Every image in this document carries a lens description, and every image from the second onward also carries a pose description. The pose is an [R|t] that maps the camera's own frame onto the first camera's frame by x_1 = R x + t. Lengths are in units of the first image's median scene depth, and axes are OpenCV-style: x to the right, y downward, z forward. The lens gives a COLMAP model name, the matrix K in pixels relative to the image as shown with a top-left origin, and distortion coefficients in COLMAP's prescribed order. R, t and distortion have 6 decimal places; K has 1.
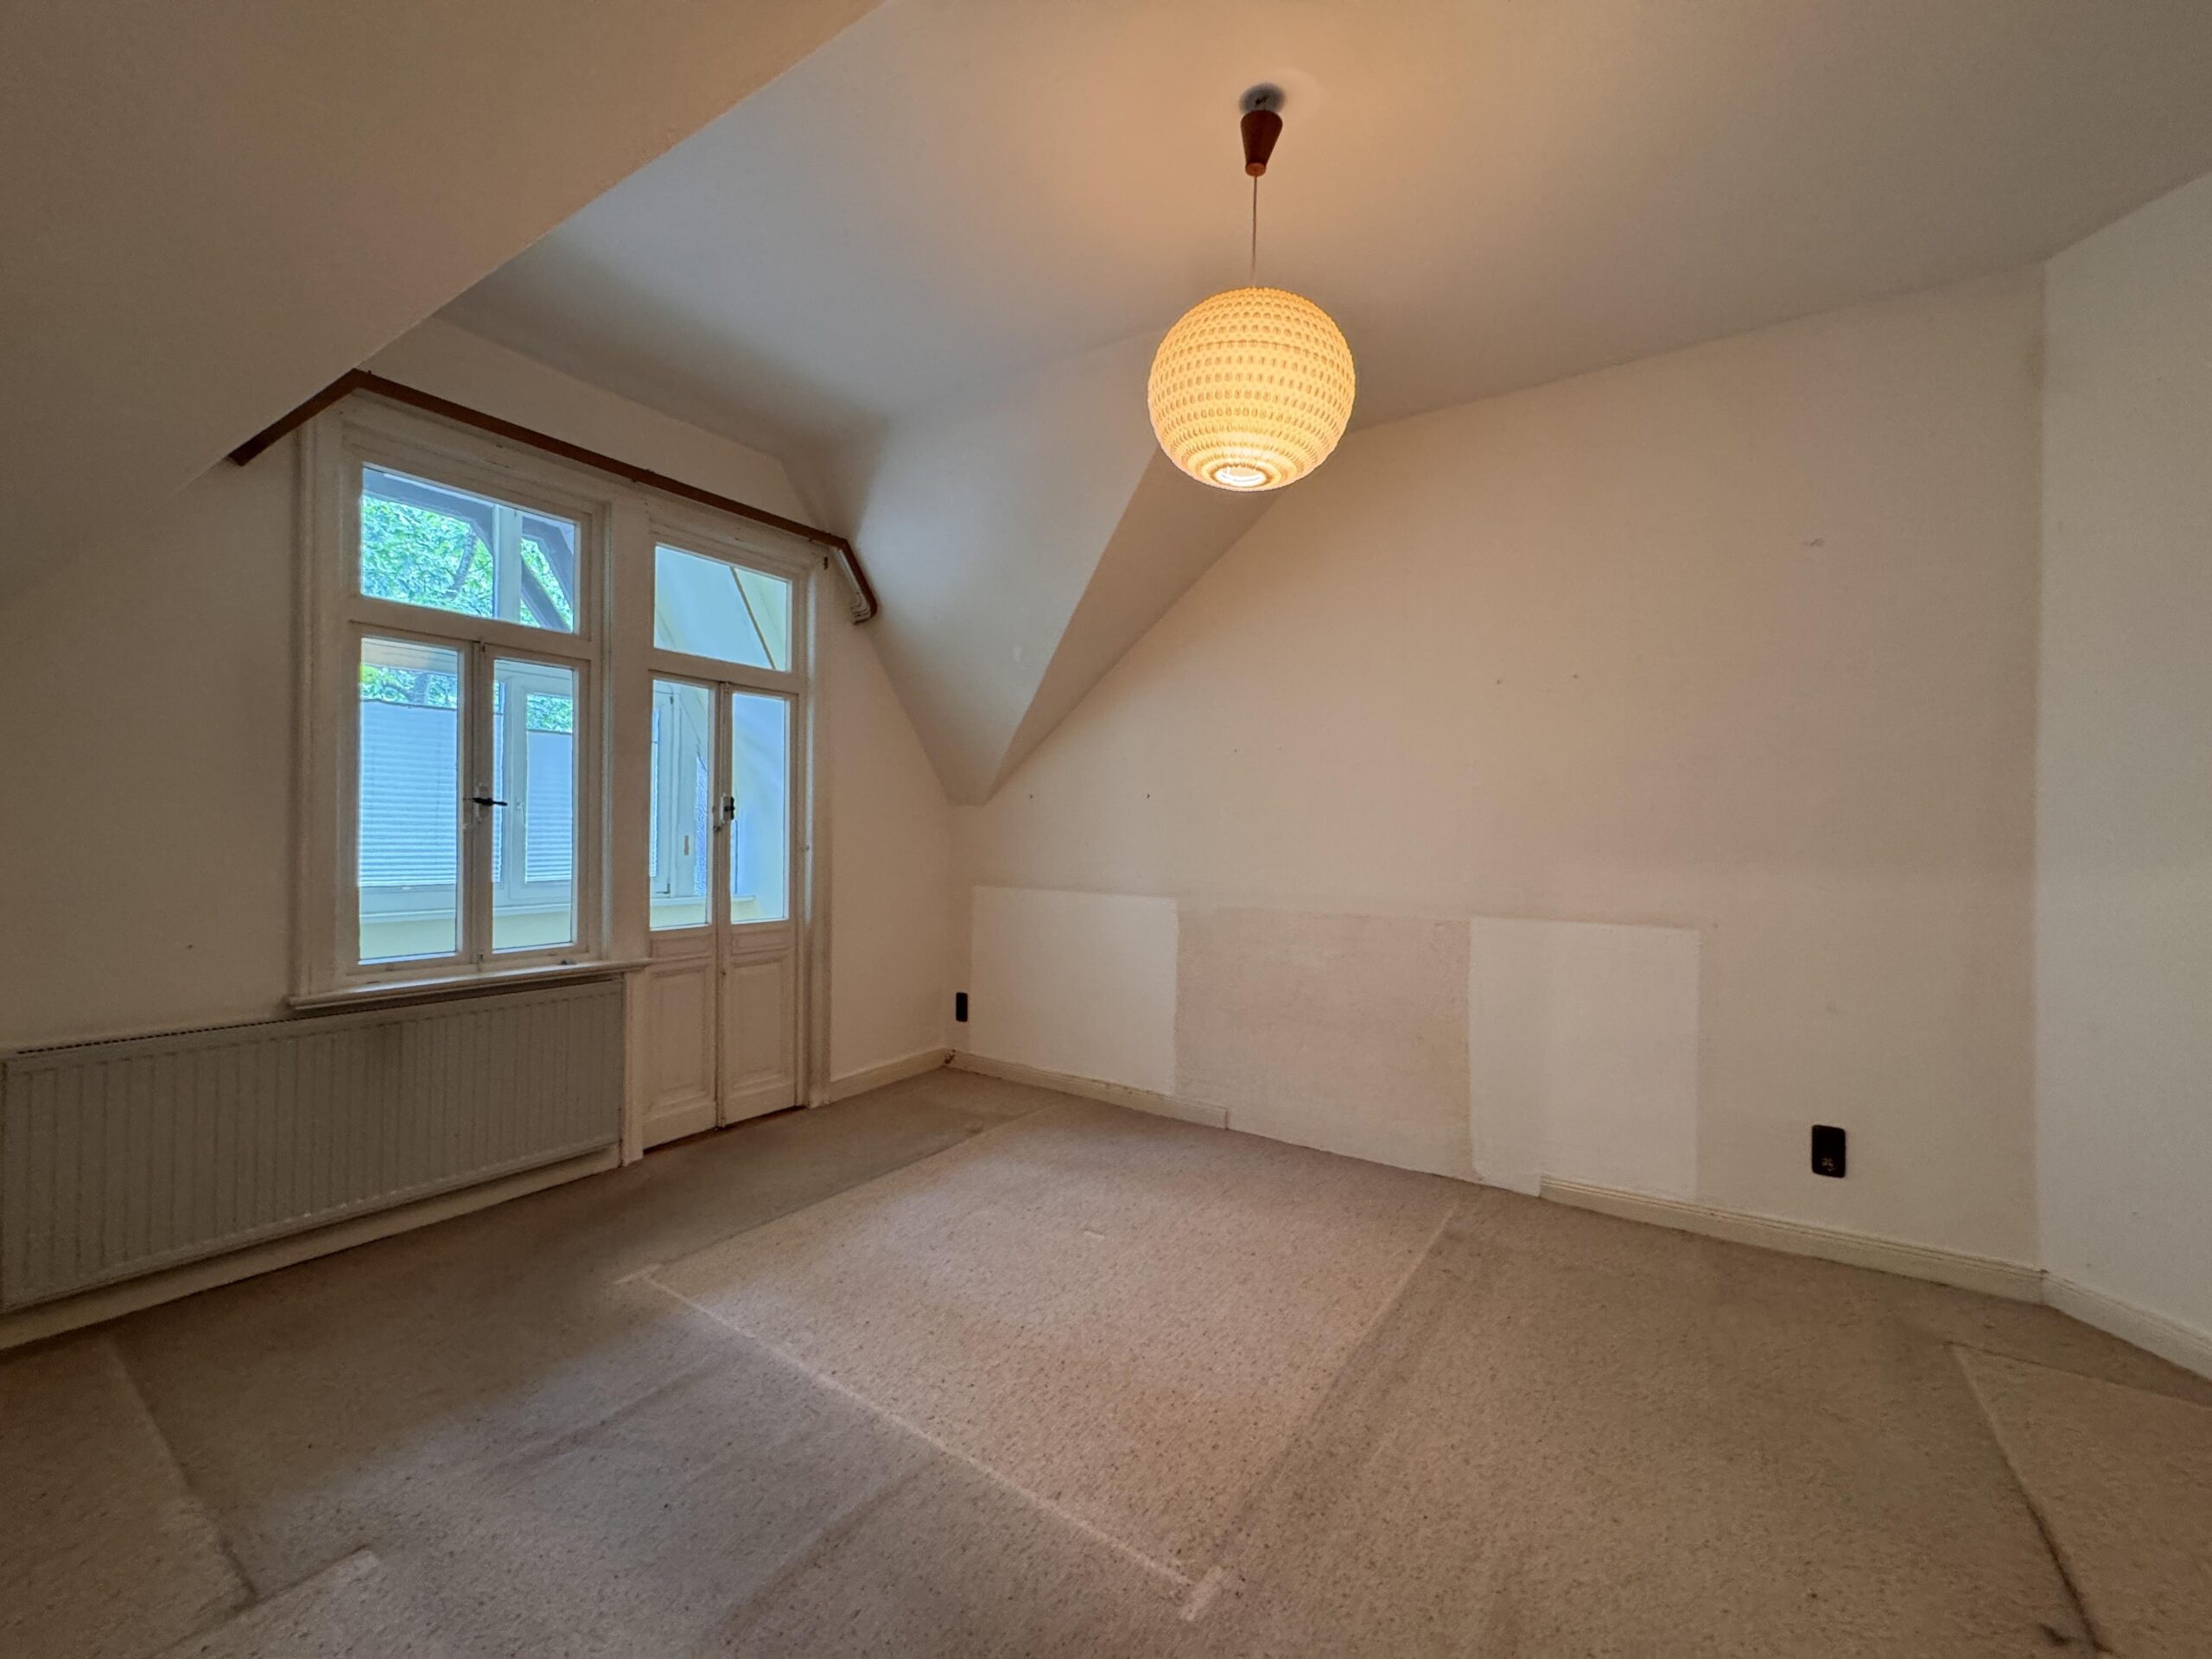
lens RADIAL K [[877.7, 0, 1106.0], [0, 877.7, 829.5], [0, 0, 1]] dist [-0.011865, -0.000057]
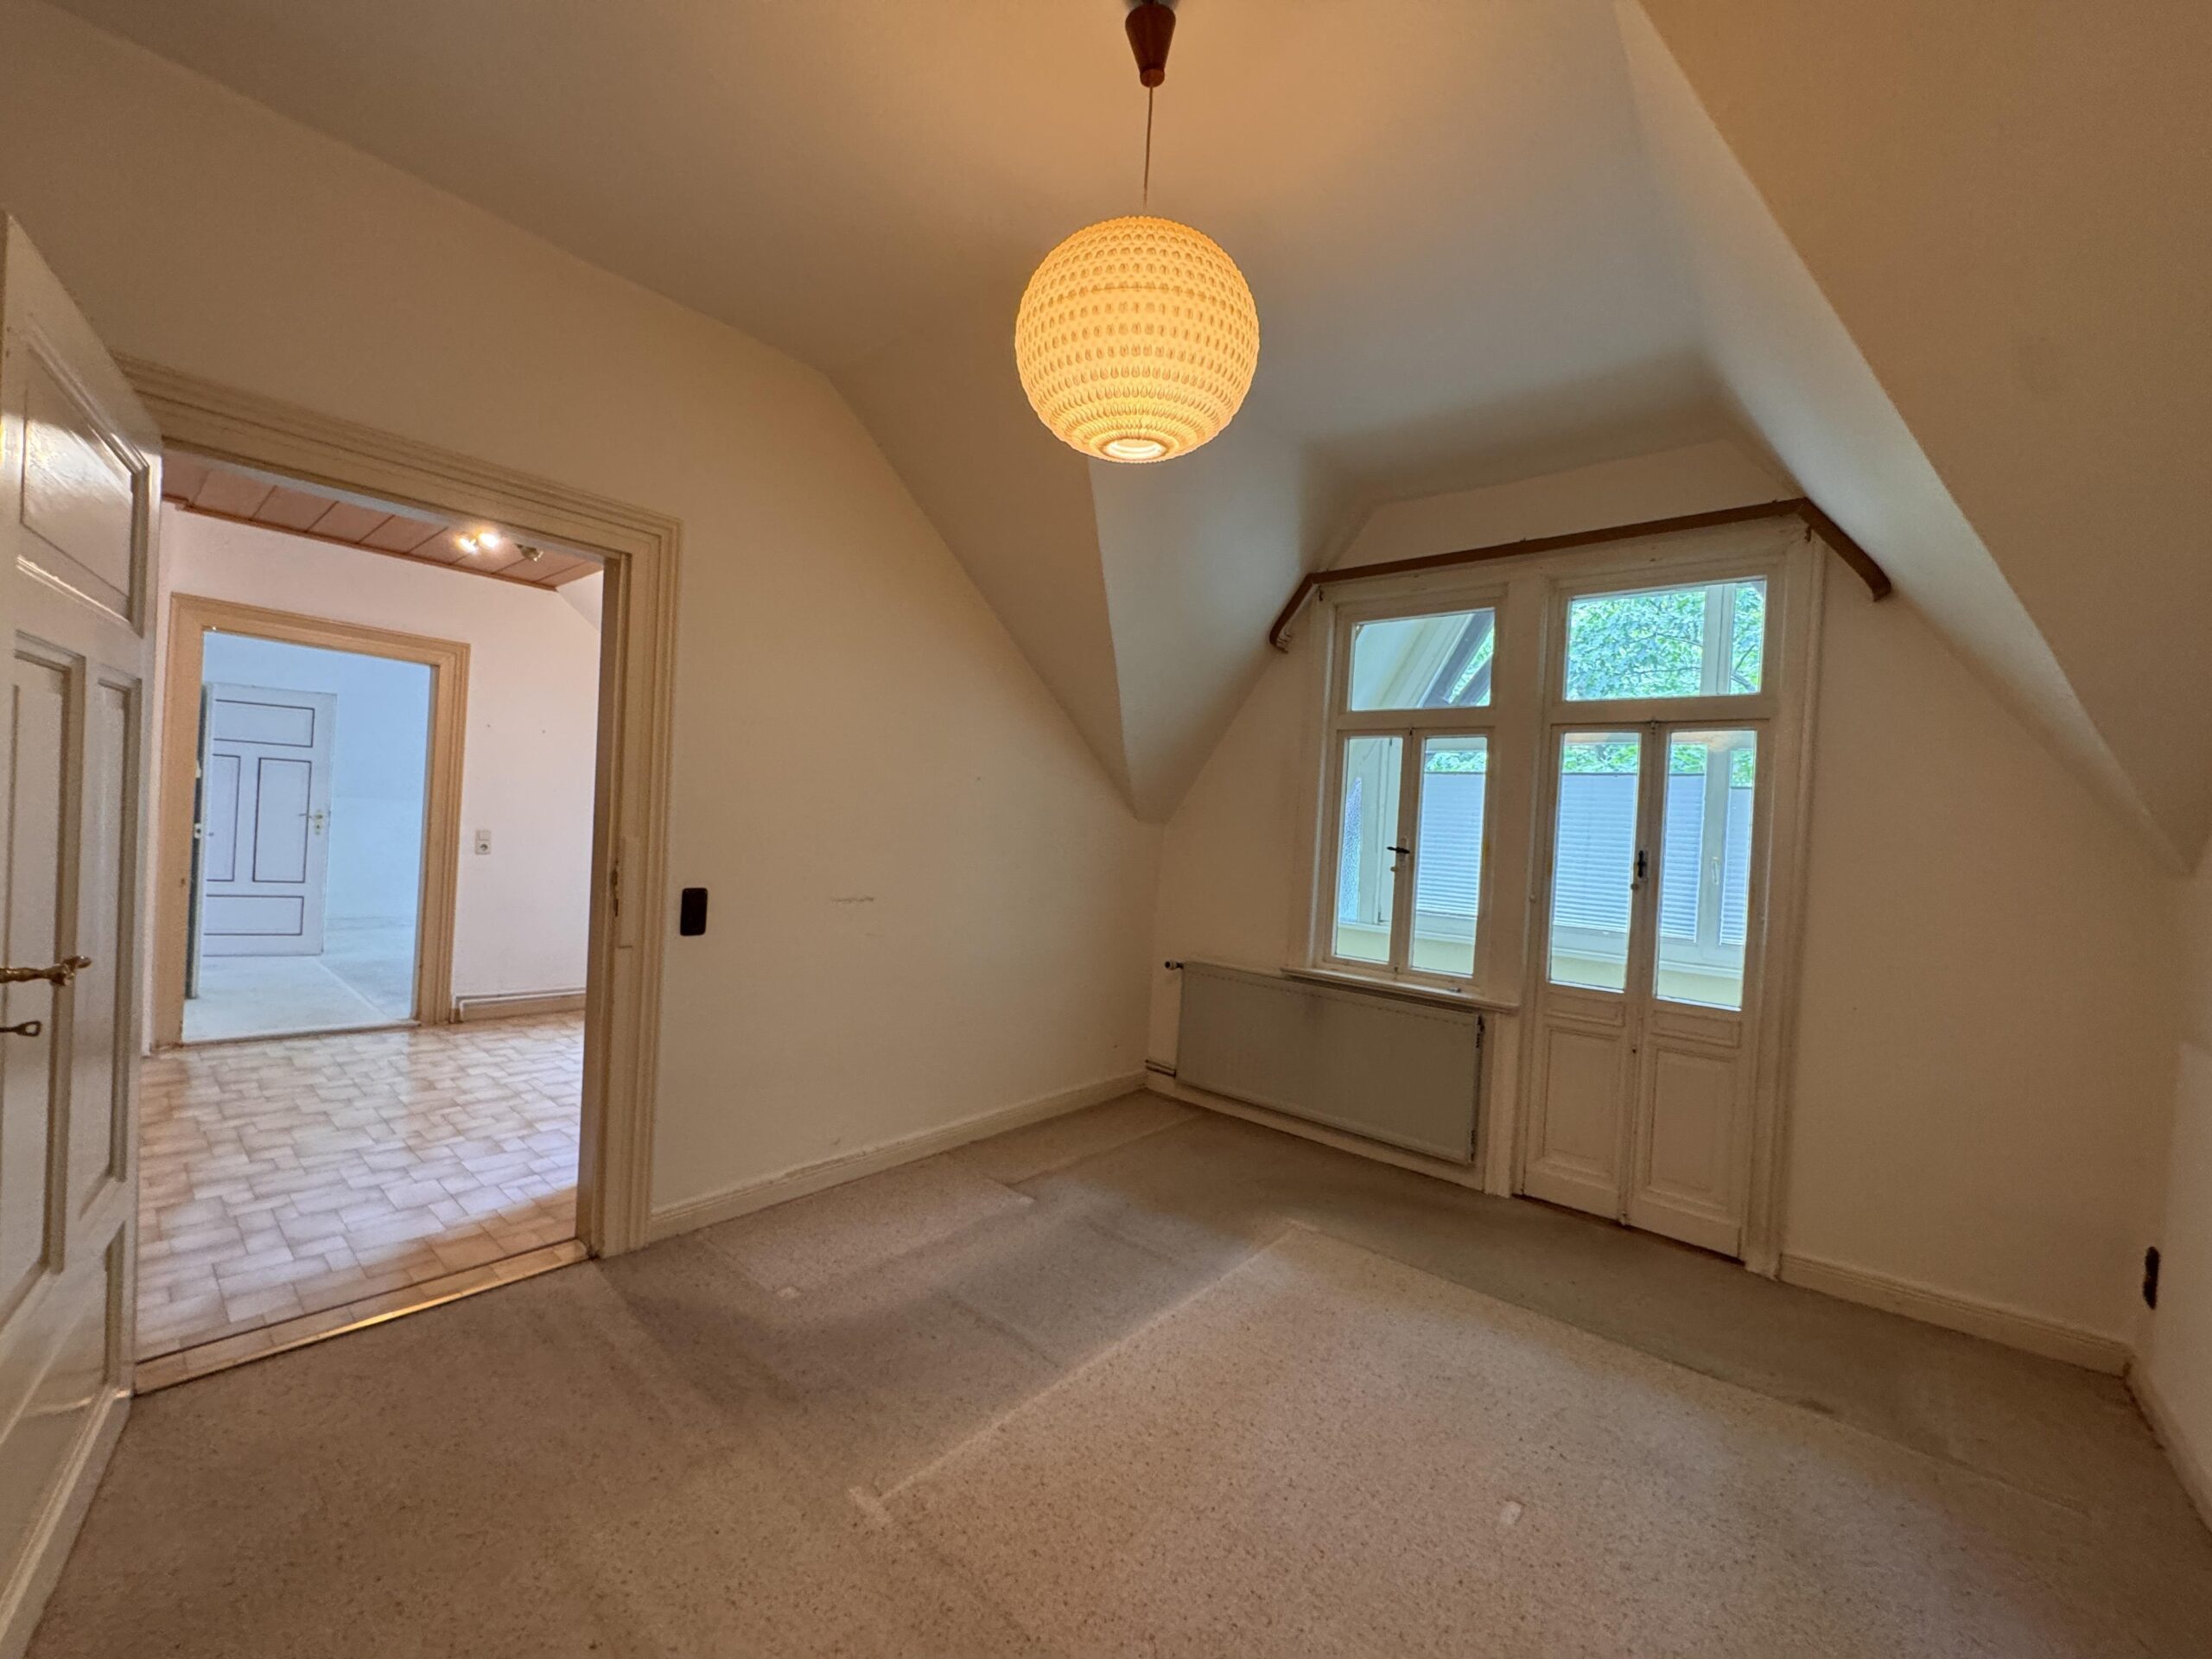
lens RADIAL K [[877.7, 0, 1106.0], [0, 877.7, 829.5], [0, 0, 1]] dist [-0.011865, -0.000057]
pose [[-0.109288, -0.020509, -0.993799, 0.578318], [-0.063997, 0.997858, -0.013555, -0.014355], [0.991948, 0.062119, -0.110366, 0.638182]]
